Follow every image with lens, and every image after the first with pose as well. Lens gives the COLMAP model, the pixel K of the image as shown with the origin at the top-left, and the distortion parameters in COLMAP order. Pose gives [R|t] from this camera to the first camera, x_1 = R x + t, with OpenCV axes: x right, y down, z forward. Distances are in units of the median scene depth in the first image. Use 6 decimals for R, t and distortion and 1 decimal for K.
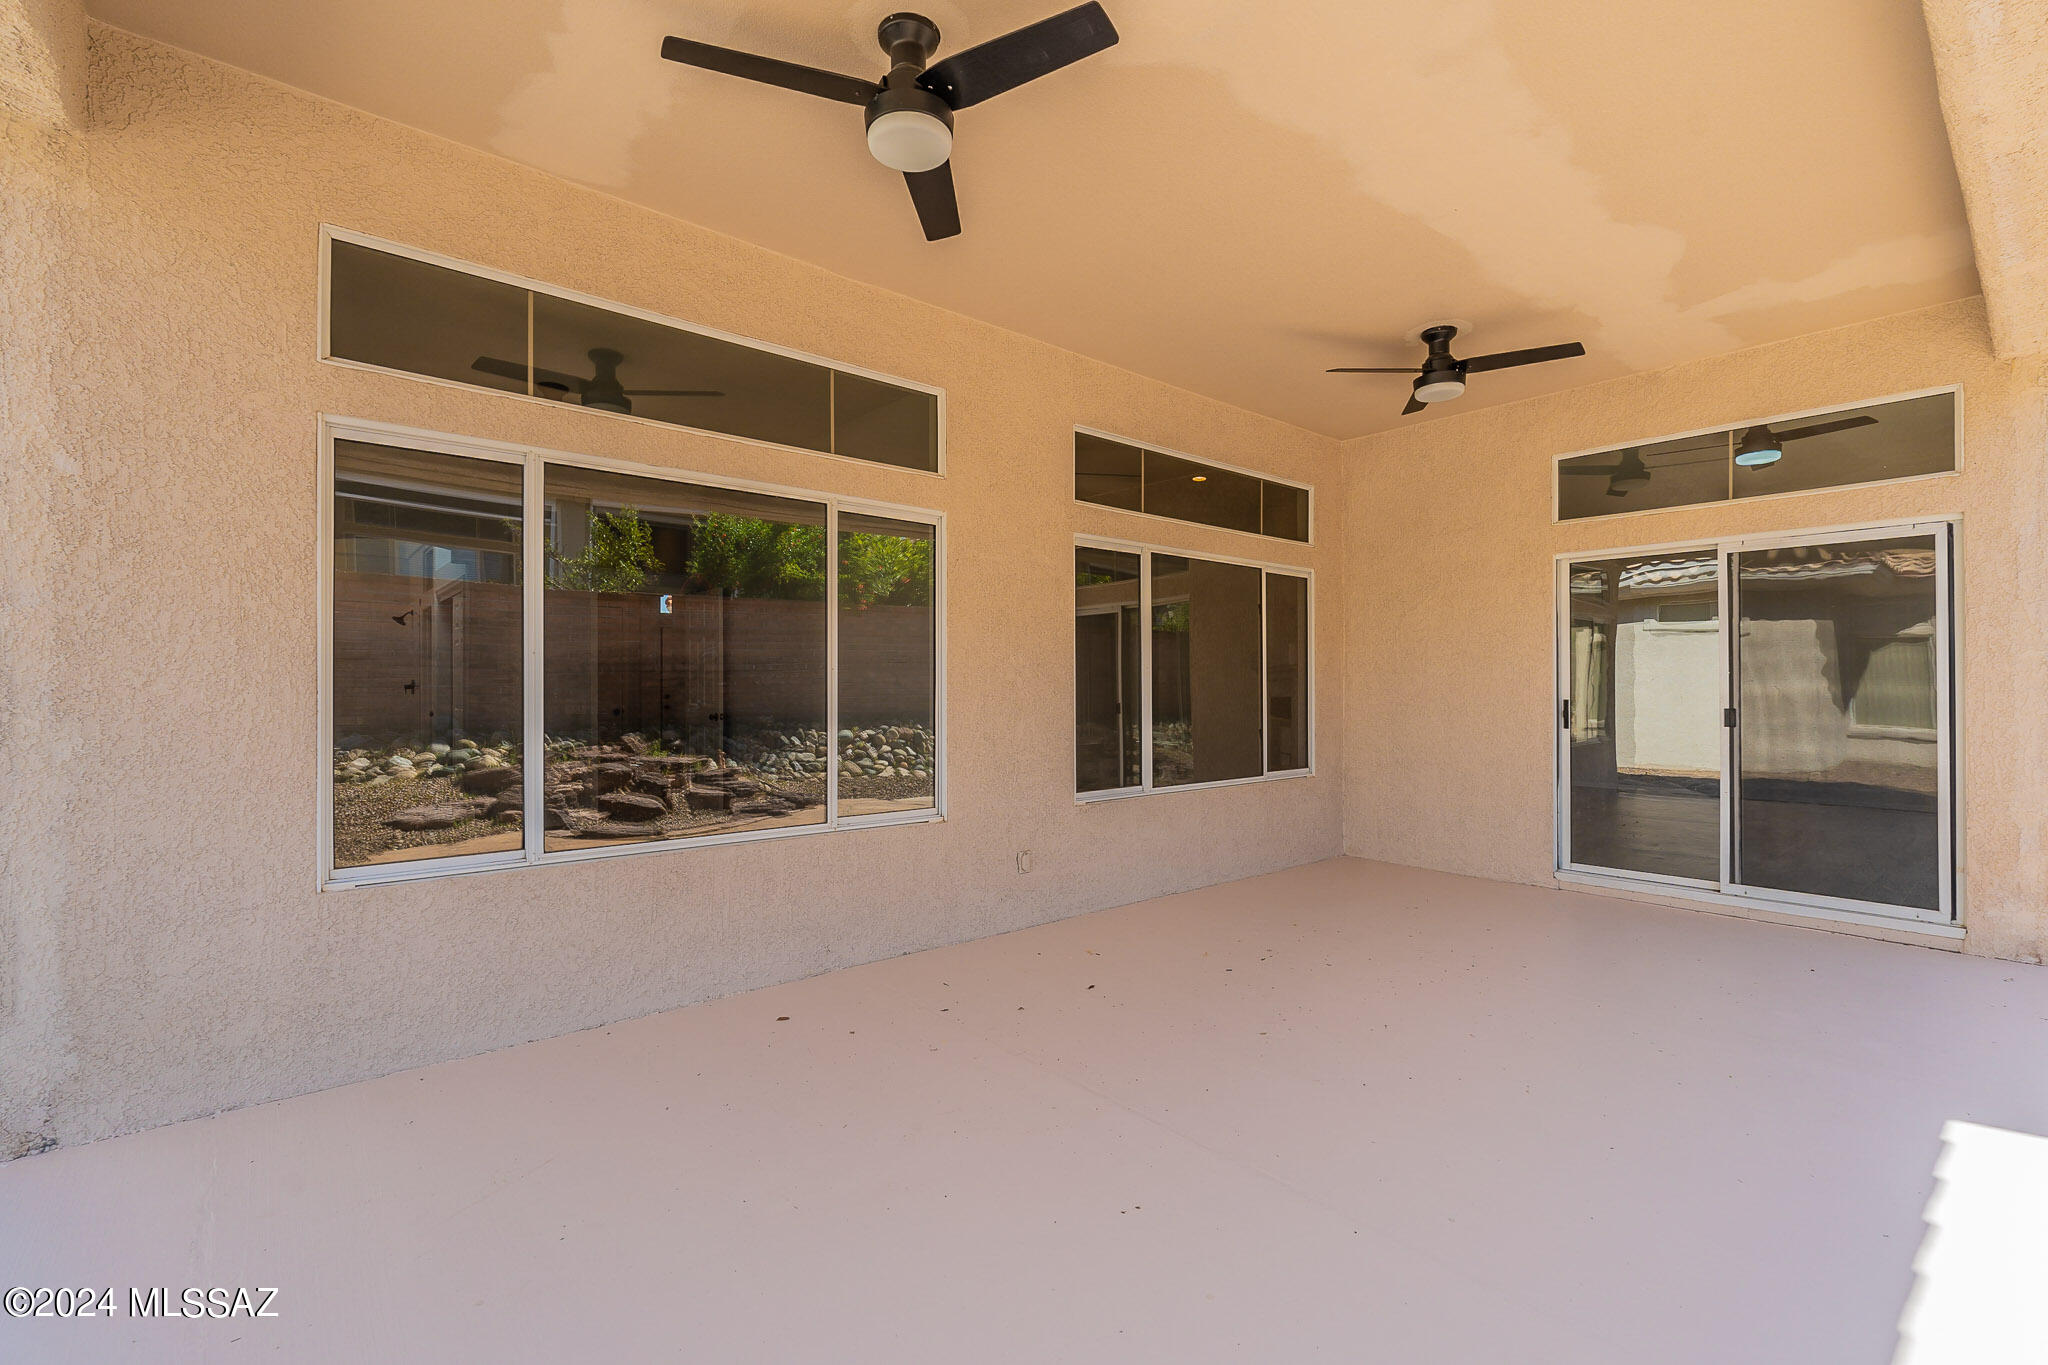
lens RADIAL K [[898.8, 0, 1021.5], [0, 898.8, 694.3], [0, 0, 1]] dist [-0.001050, 0.000027]
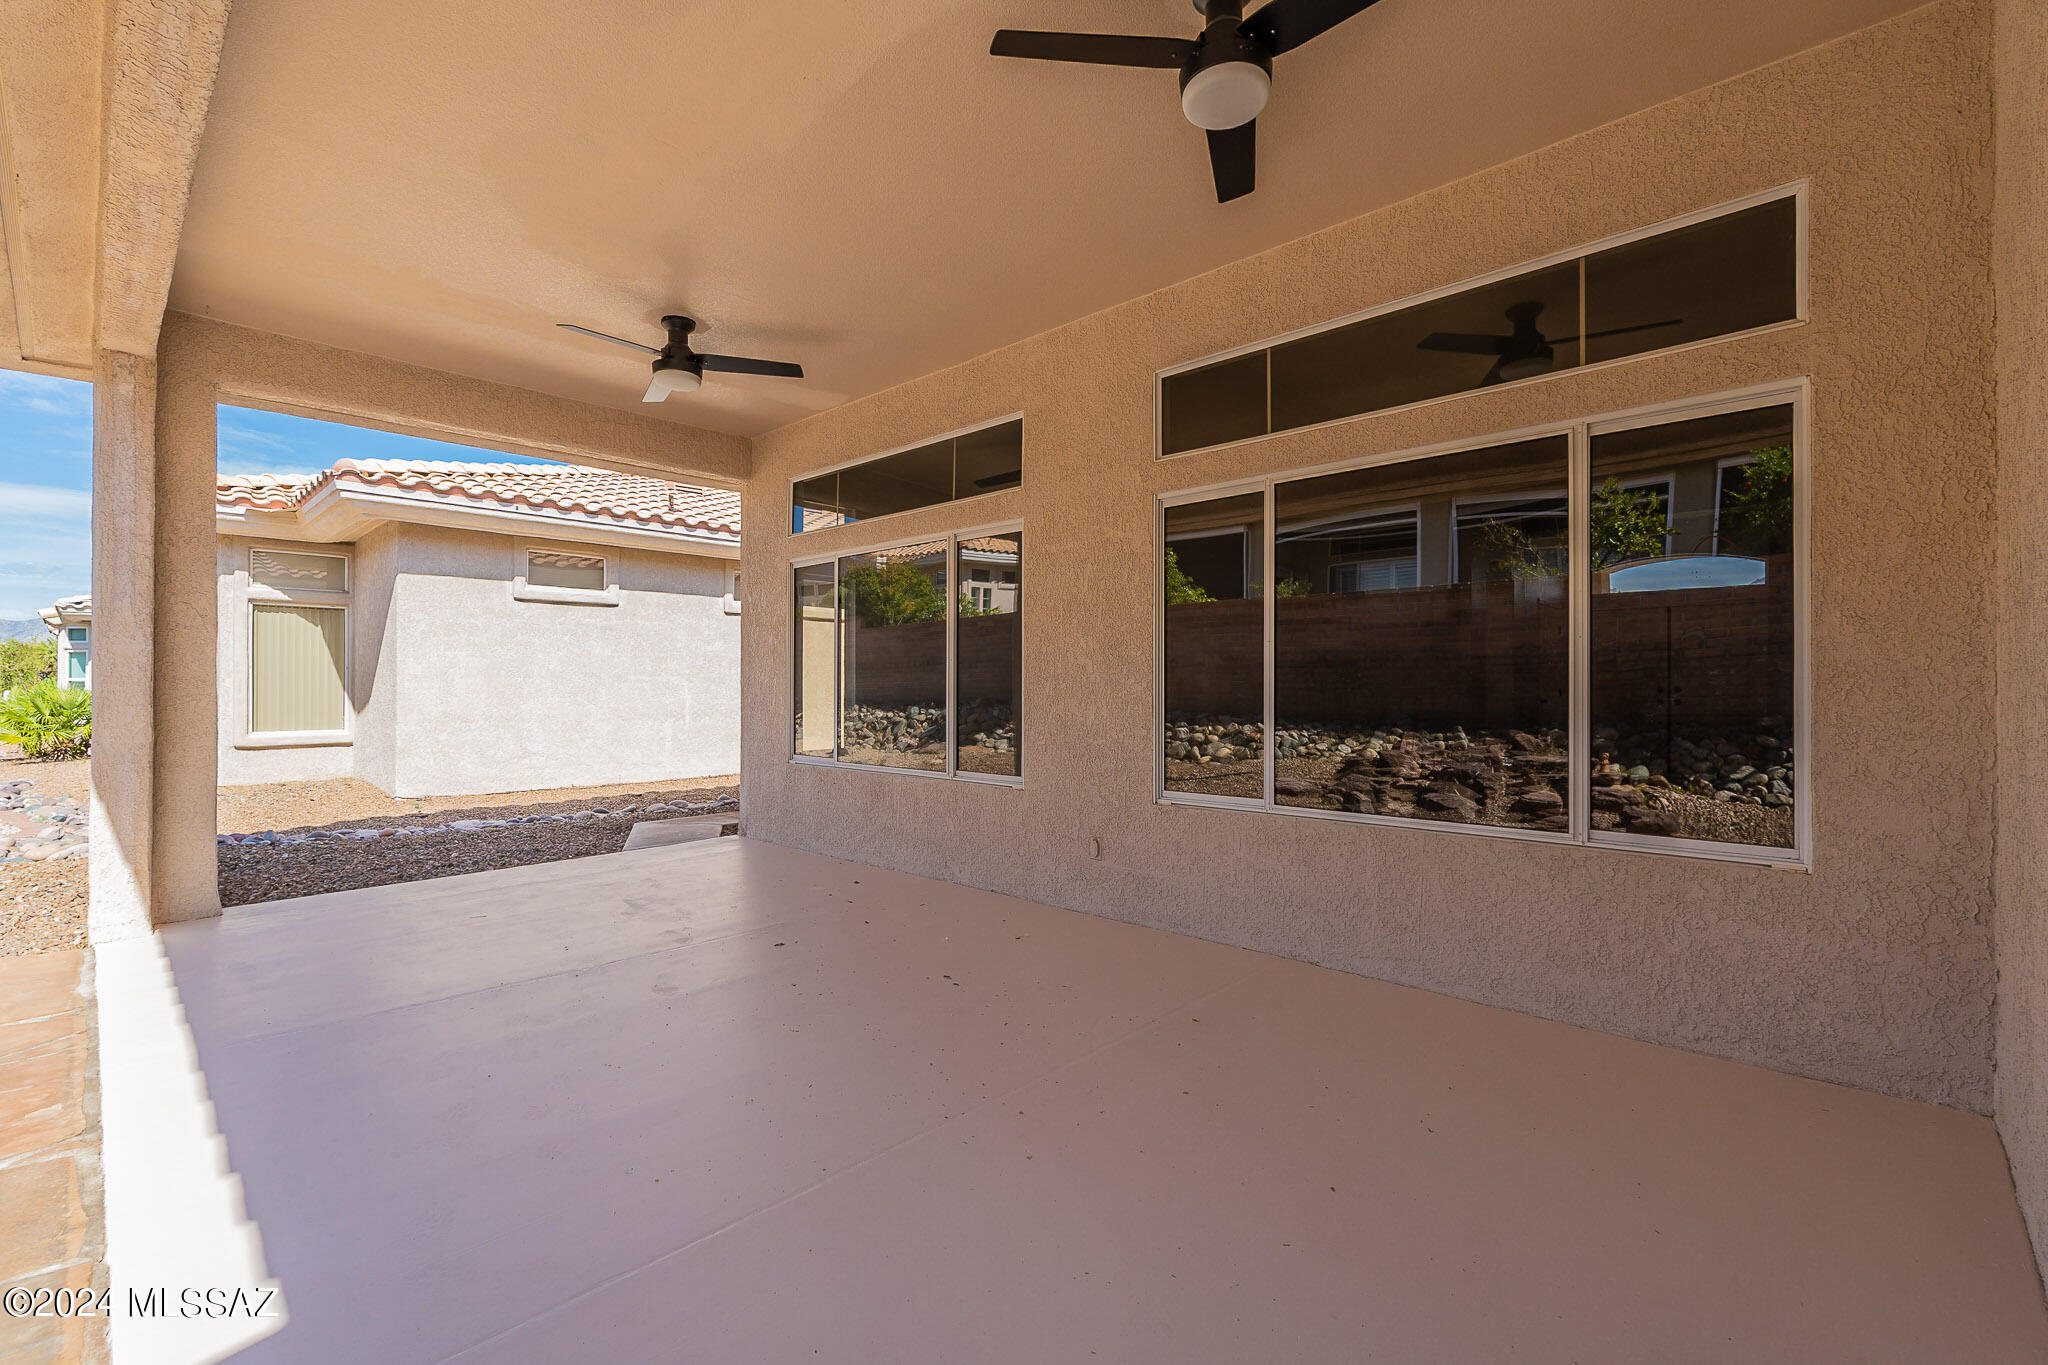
lens RADIAL K [[898.8, 0, 1021.4], [0, 898.8, 676.6], [0, 0, 1]] dist [-0.001050, 0.000027]
pose [[0.096780, -0.001742, -0.995304, 0.854872], [0.005415, 0.999985, -0.001224, -0.000526], [0.995291, -0.005271, 0.096788, 0.723082]]
